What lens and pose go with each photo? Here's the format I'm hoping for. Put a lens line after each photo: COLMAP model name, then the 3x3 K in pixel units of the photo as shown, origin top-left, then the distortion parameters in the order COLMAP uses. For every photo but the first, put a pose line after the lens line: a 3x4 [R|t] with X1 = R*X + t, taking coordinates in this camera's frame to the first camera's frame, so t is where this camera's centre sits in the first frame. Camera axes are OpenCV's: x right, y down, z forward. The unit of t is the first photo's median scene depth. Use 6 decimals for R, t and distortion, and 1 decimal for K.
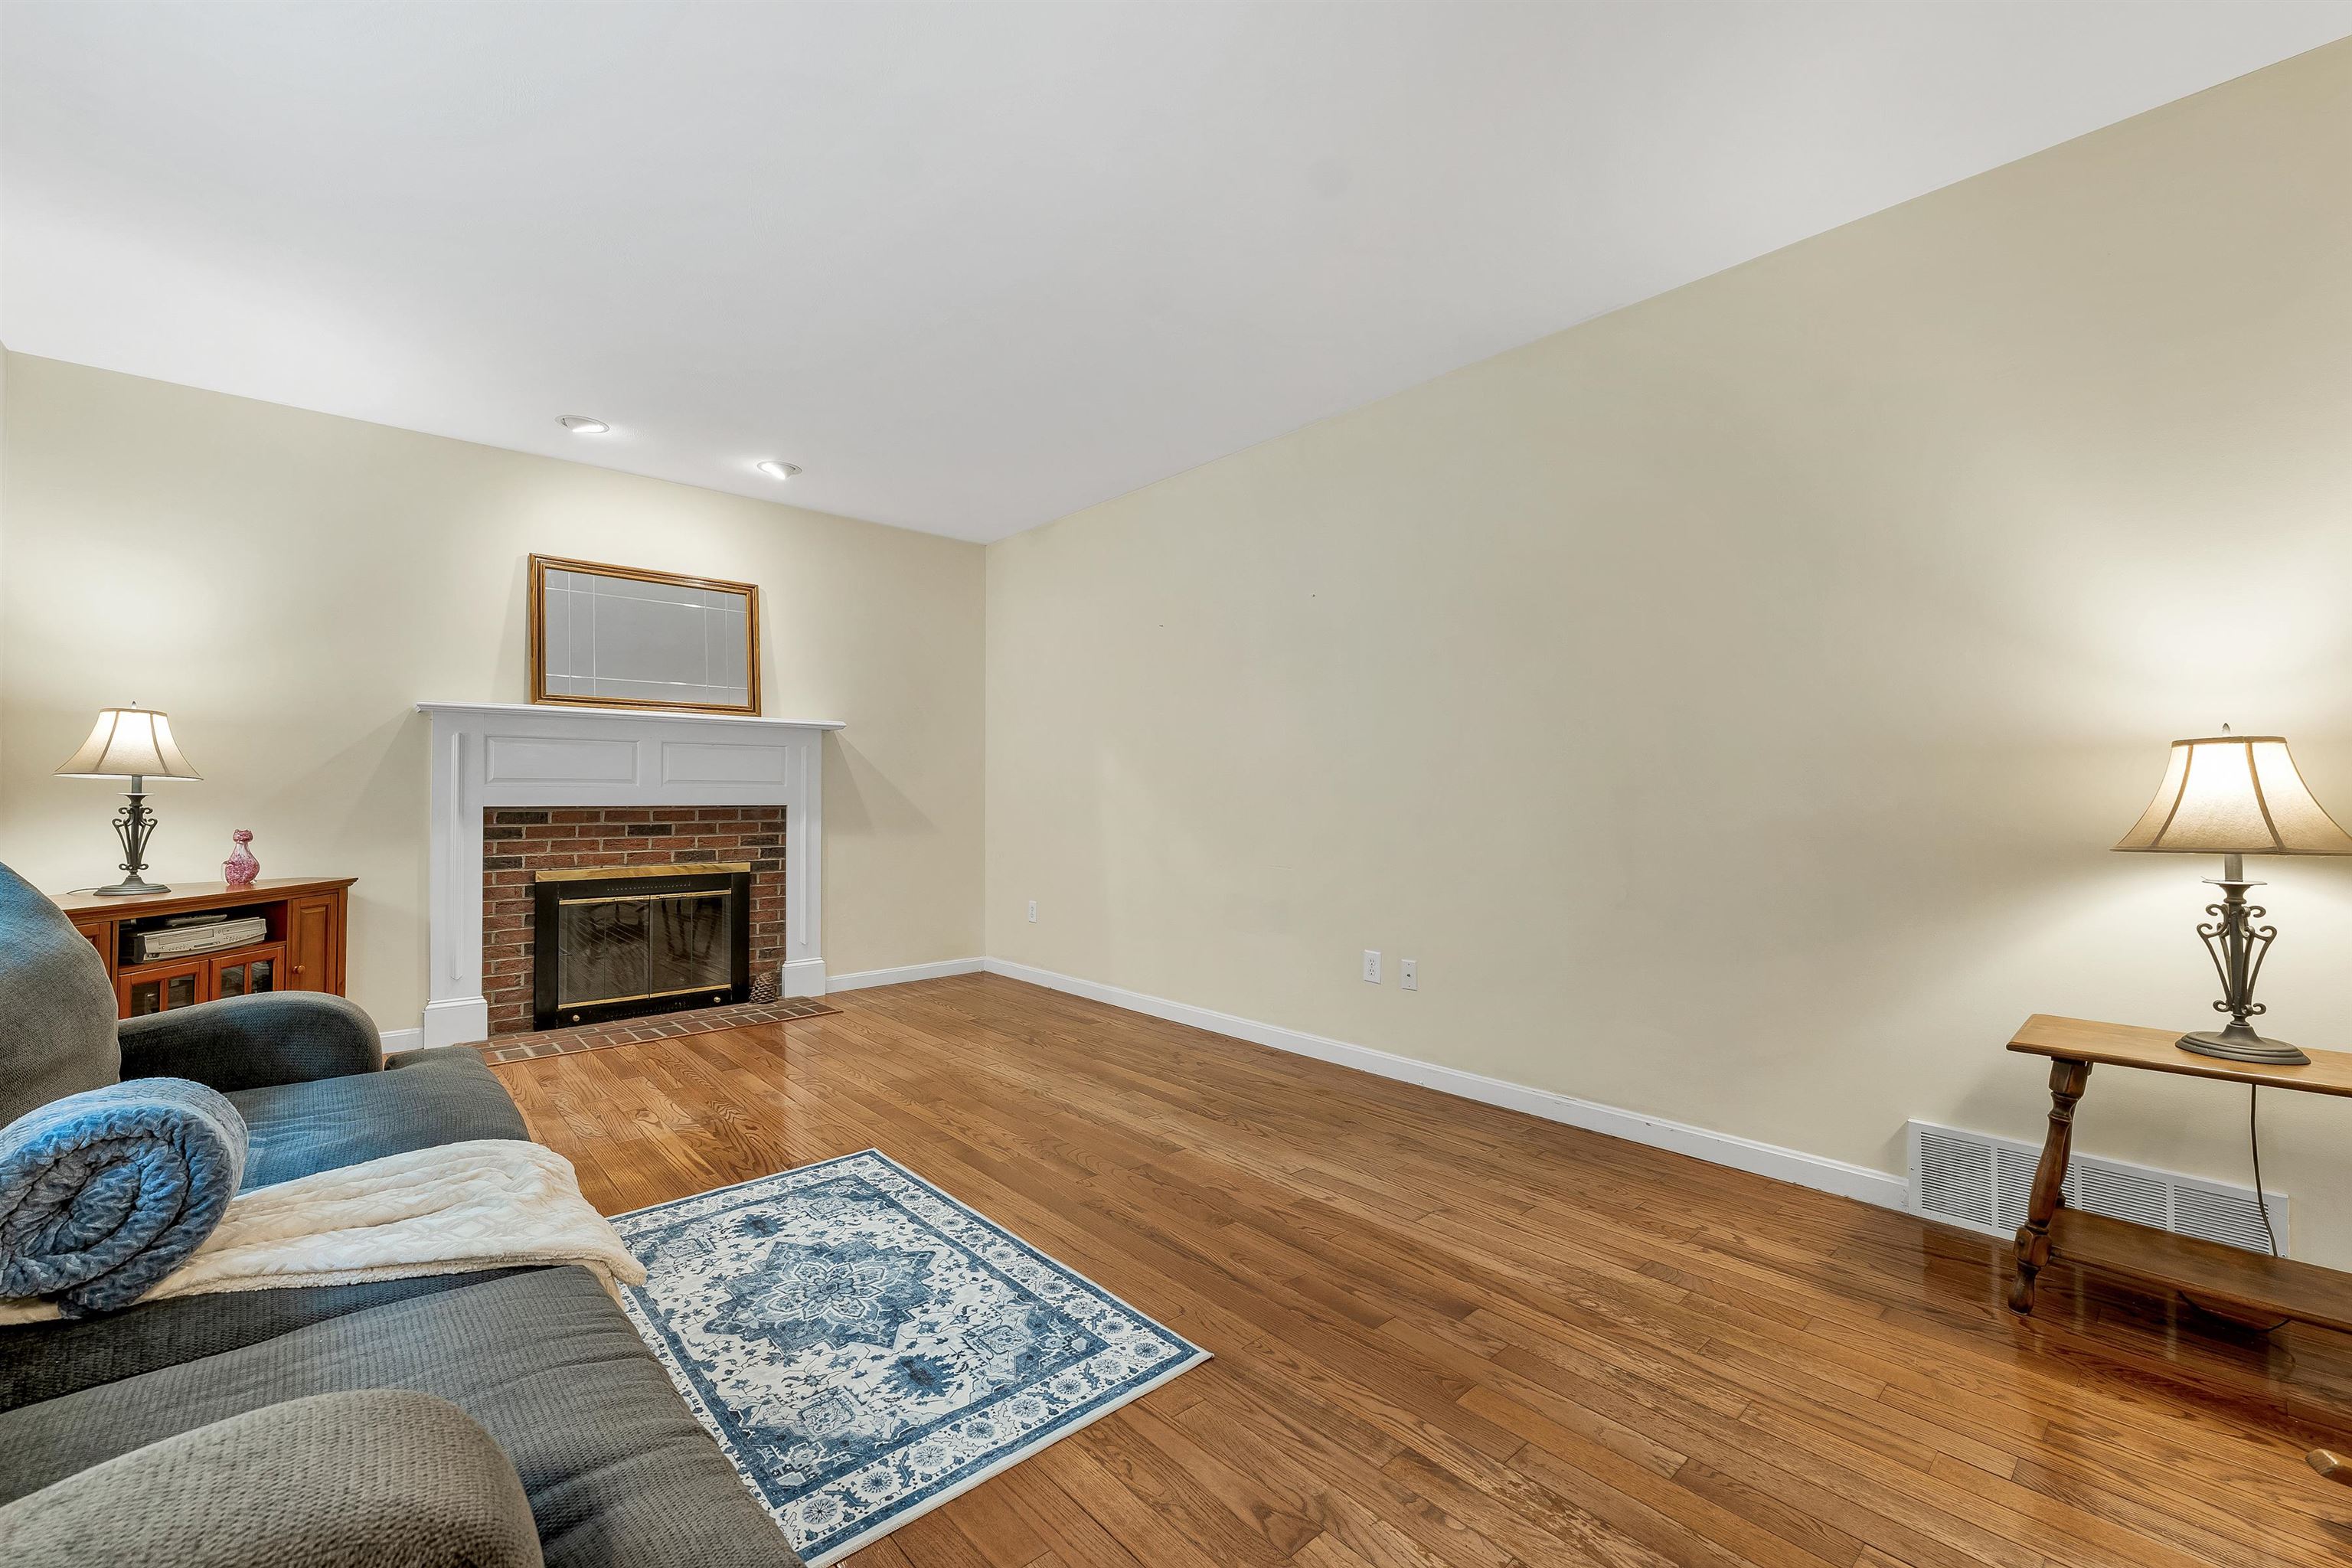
lens RADIAL K [[959.2, 0, 1173.8], [0, 959.2, 778.6], [0, 0, 1]] dist [-0.002721, -0.000393]
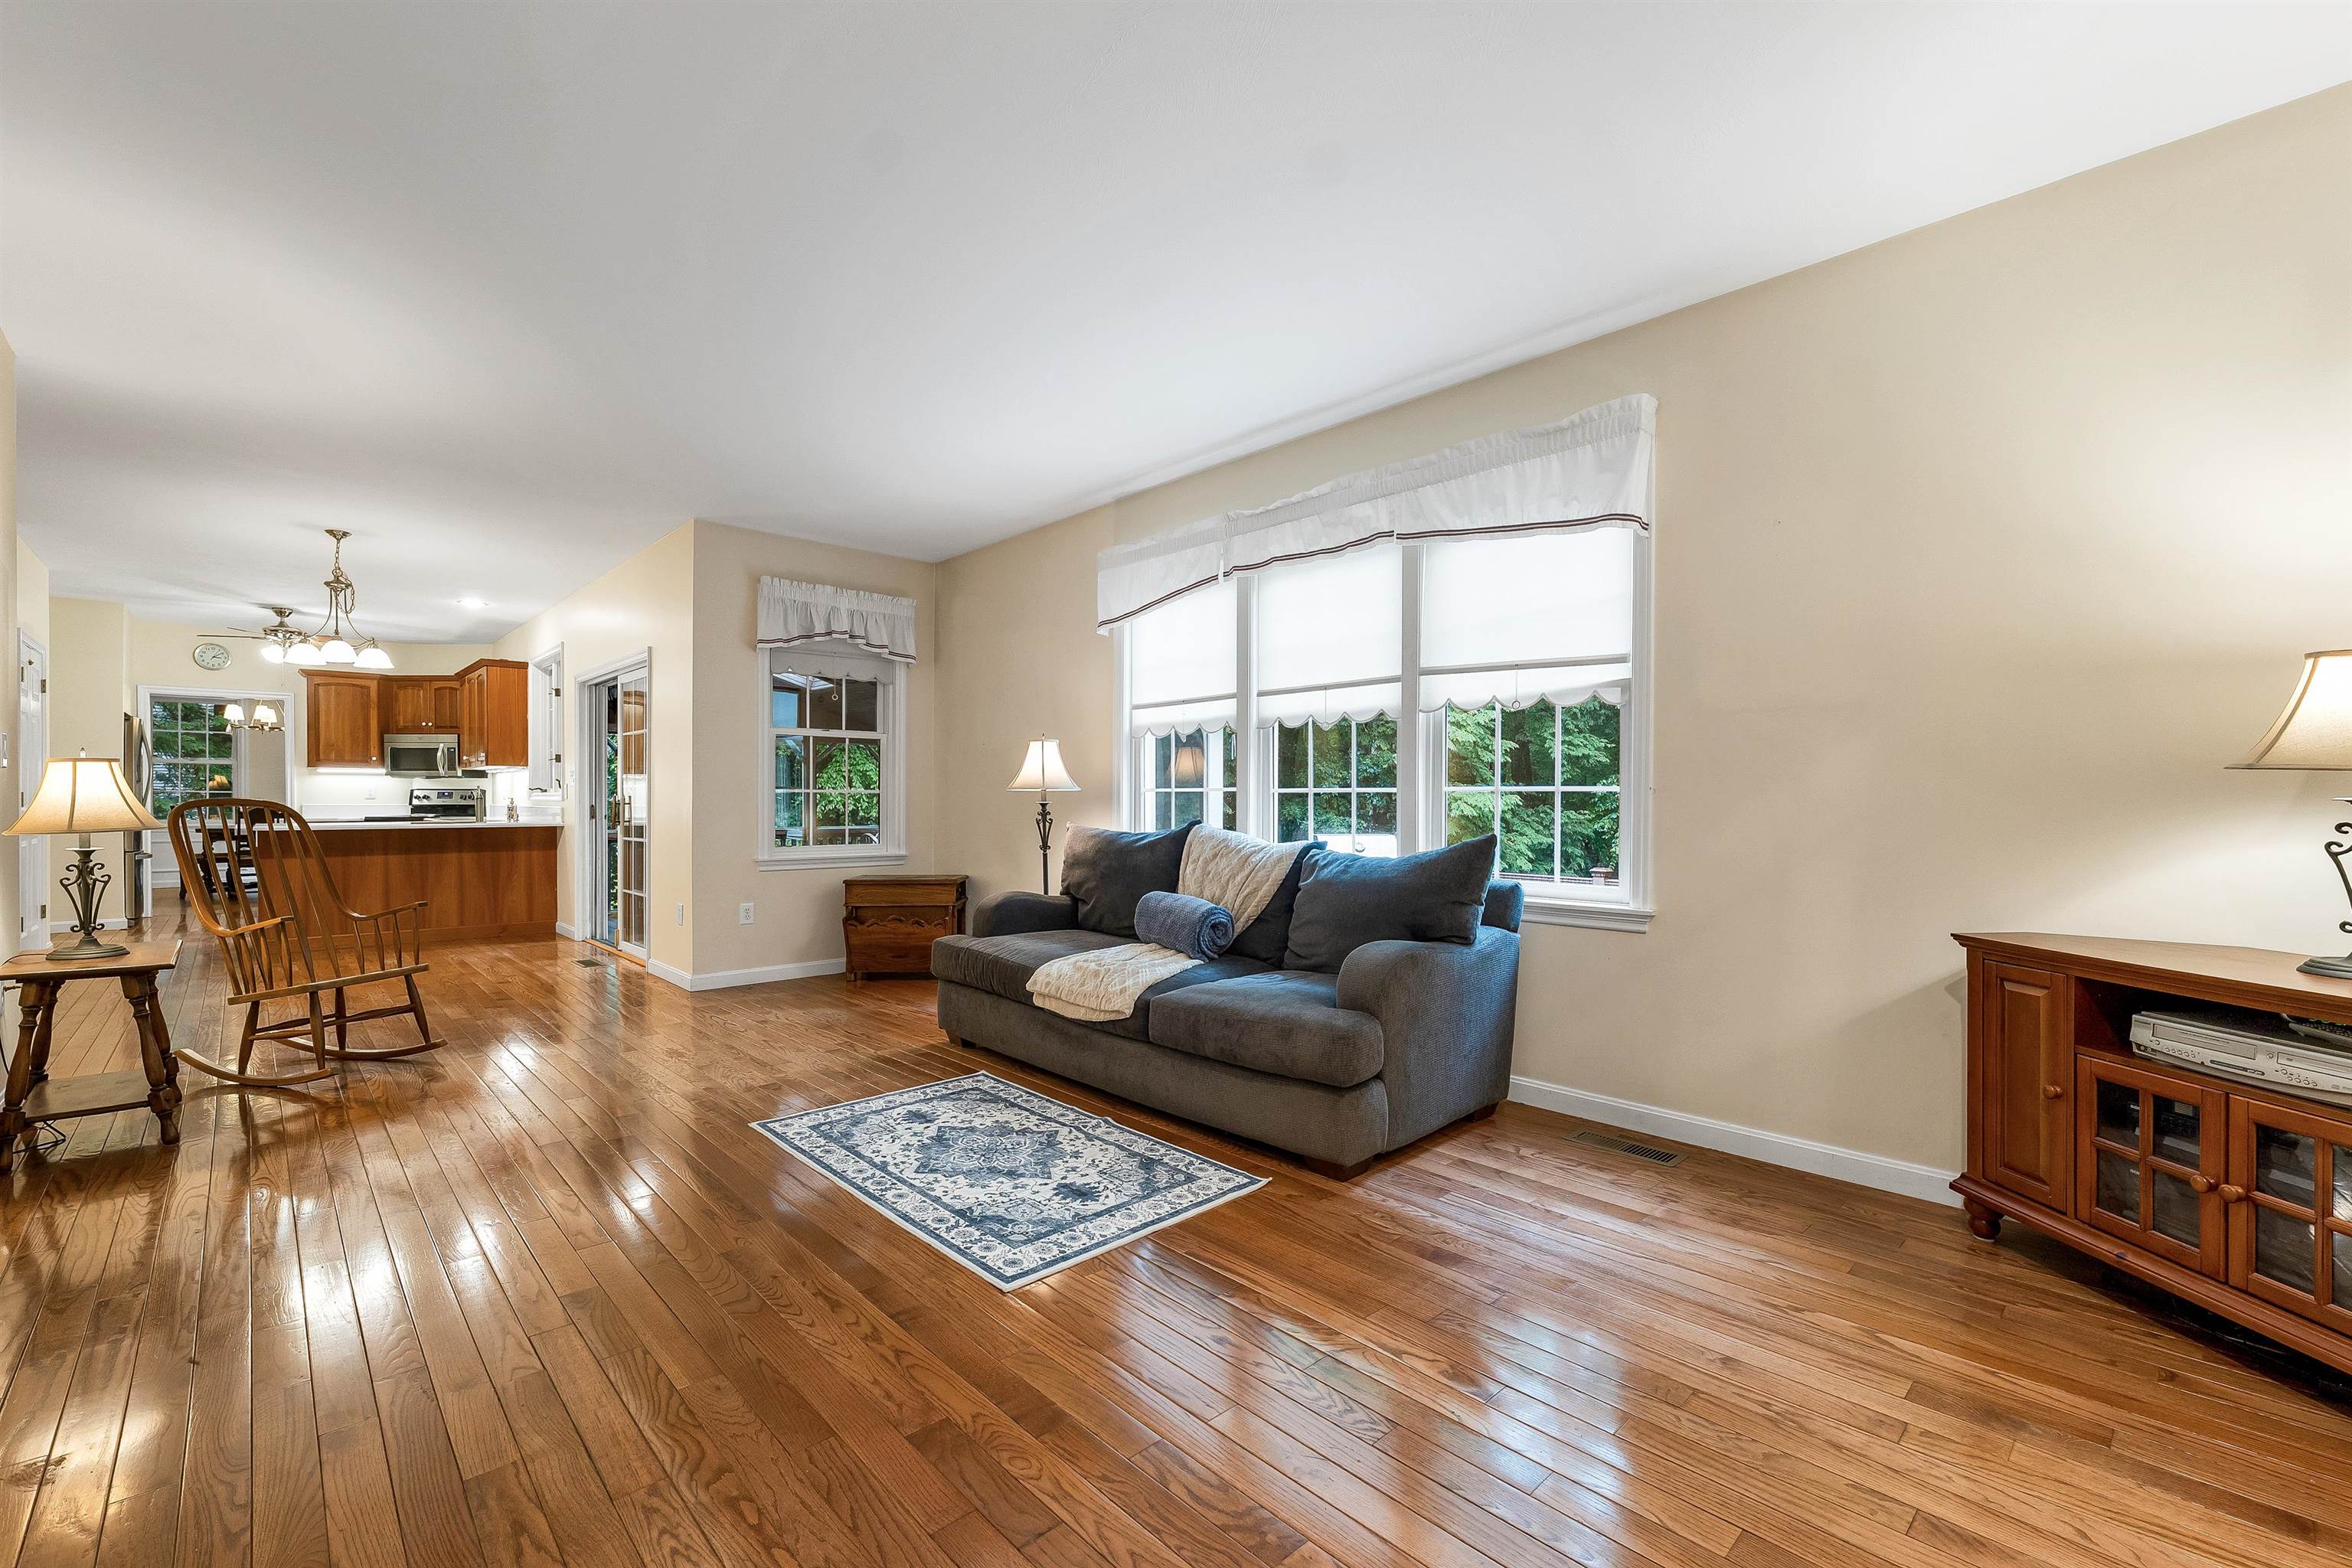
lens RADIAL K [[984.5, 0, 1161.7], [0, 984.5, 805.7], [0, 0, 1]] dist [0.001587, 0.000082]
pose [[-0.999868, -0.004483, -0.015648, -0.424759], [-0.004285, 0.999910, -0.012688, 0.034997], [0.015703, -0.012619, -0.999797, 1.774217]]
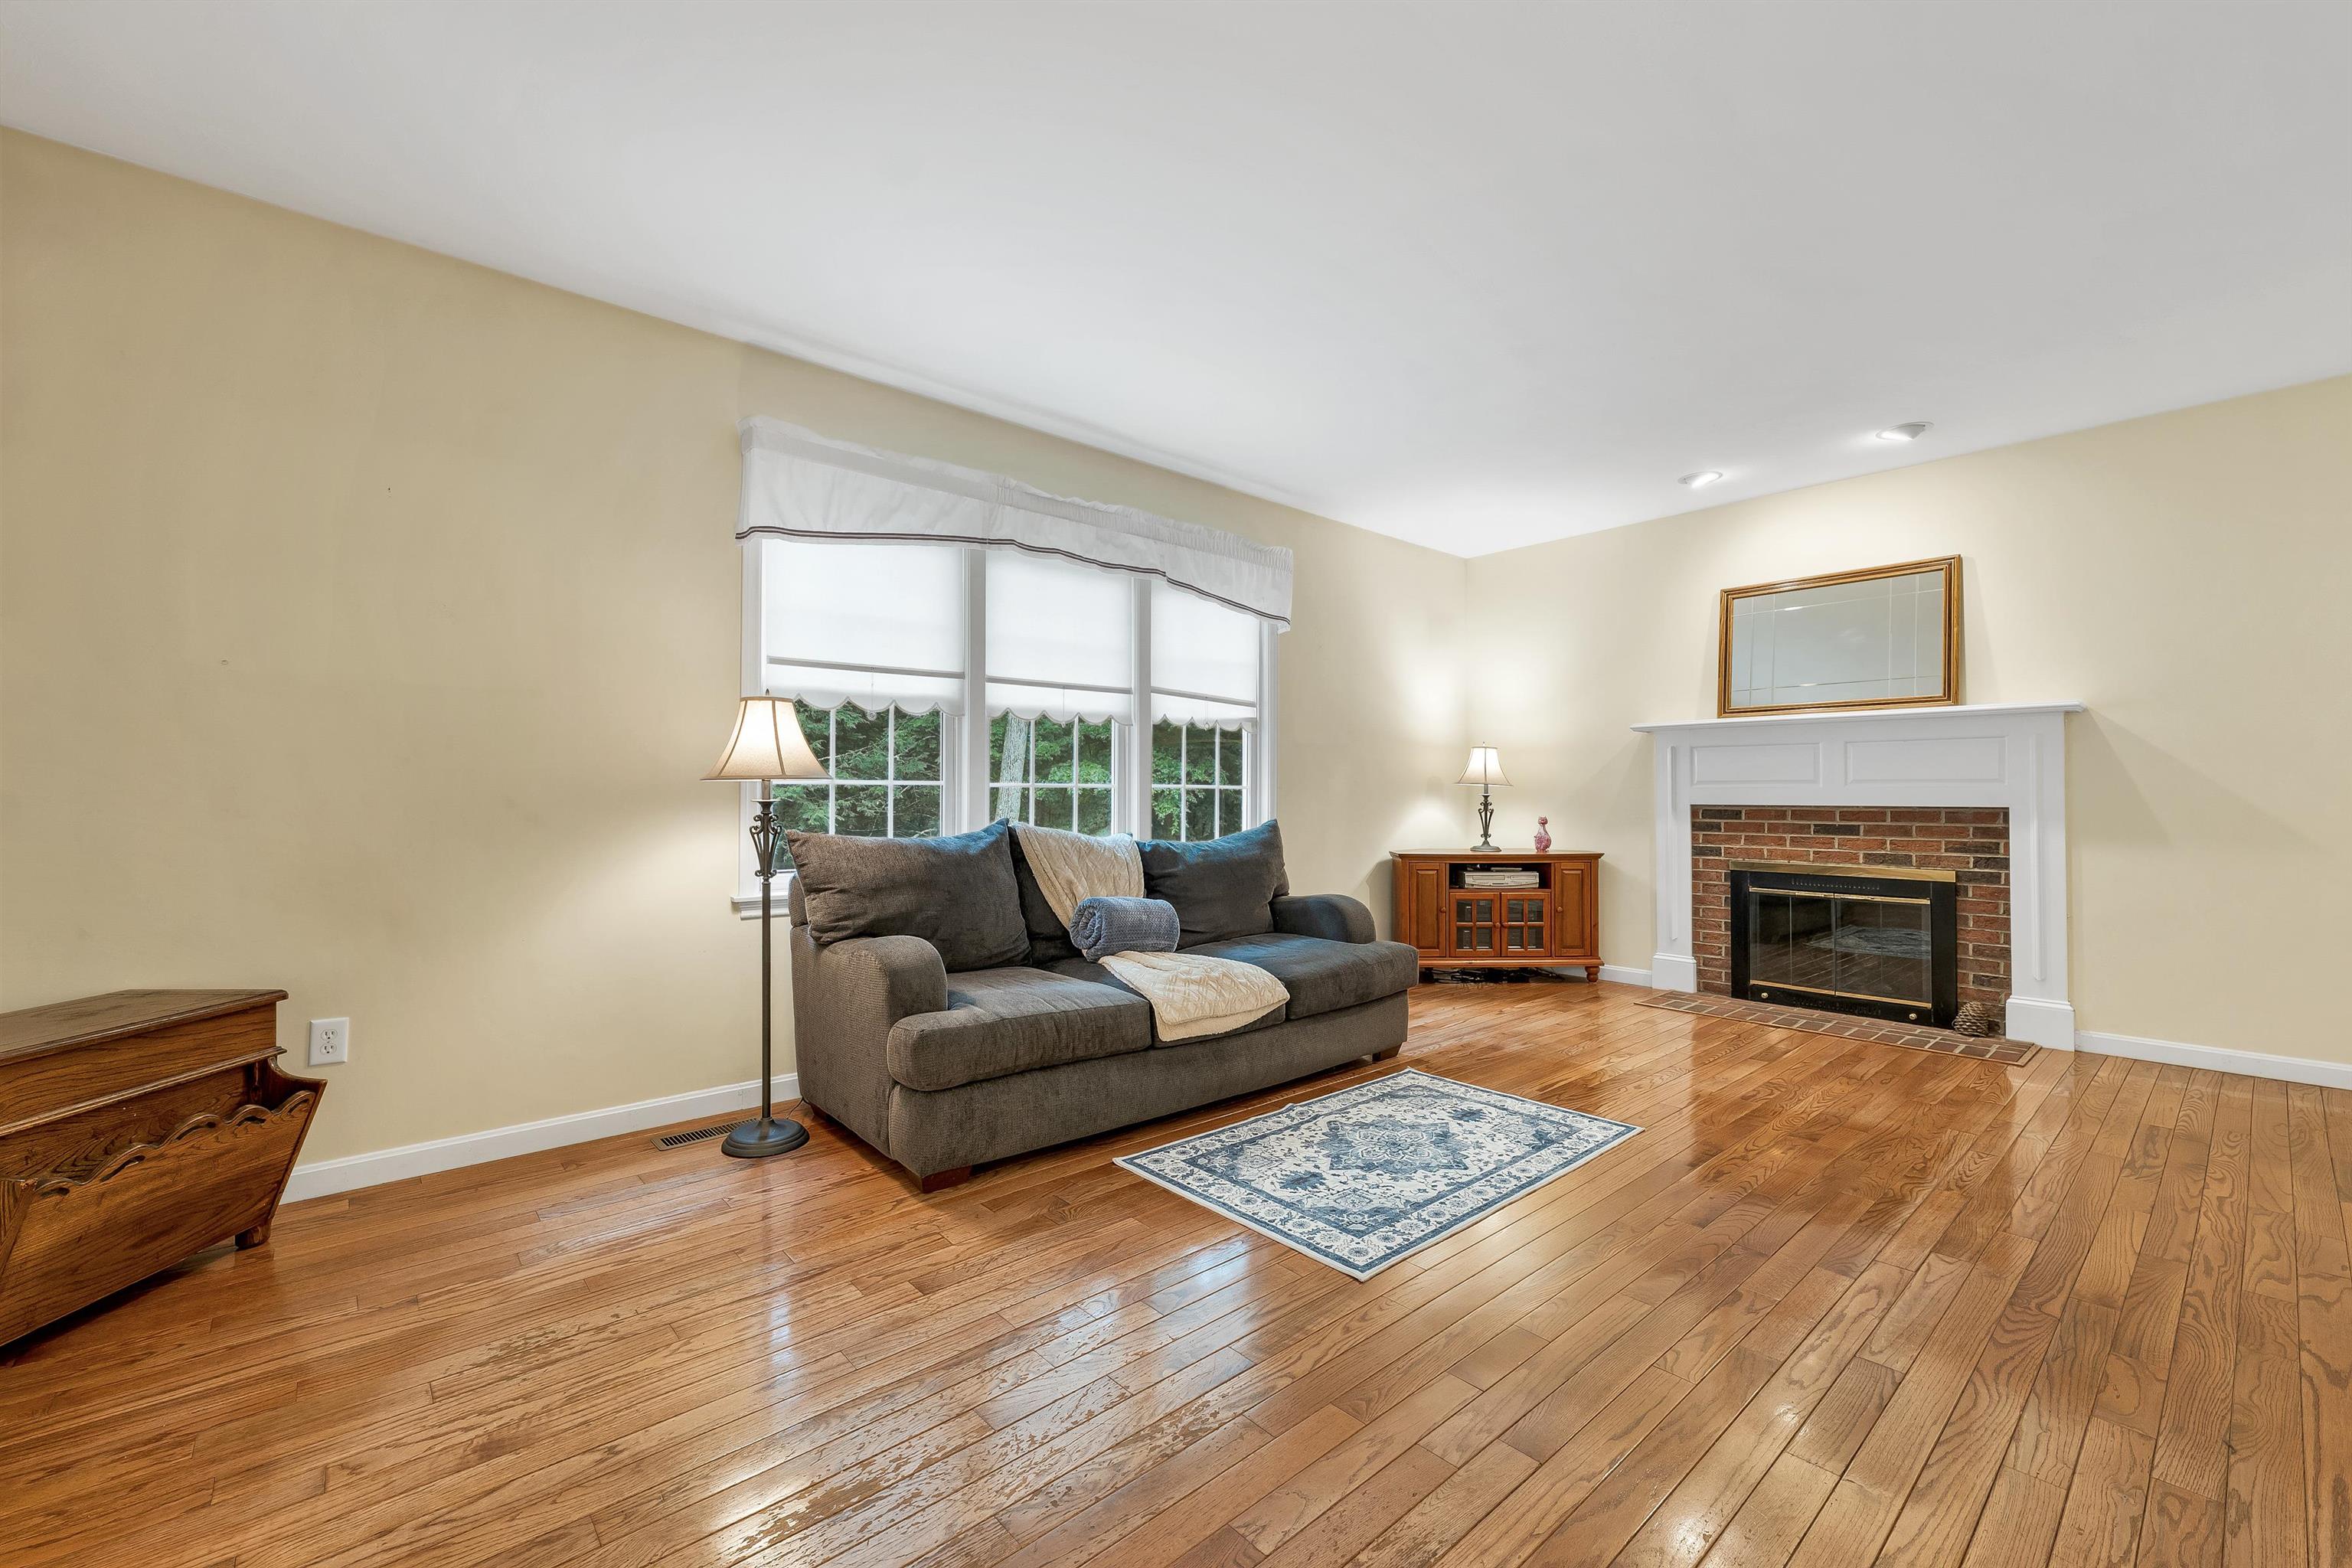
lens RADIAL K [[959.2, 0, 1173.8], [0, 959.2, 778.6], [0, 0, 1]] dist [-0.002721, -0.000393]
pose [[-0.012753, -0.016950, -0.999775, 0.772716], [0.016194, 0.999722, -0.017156, 0.009565], [0.999788, -0.016409, -0.012475, 0.511238]]
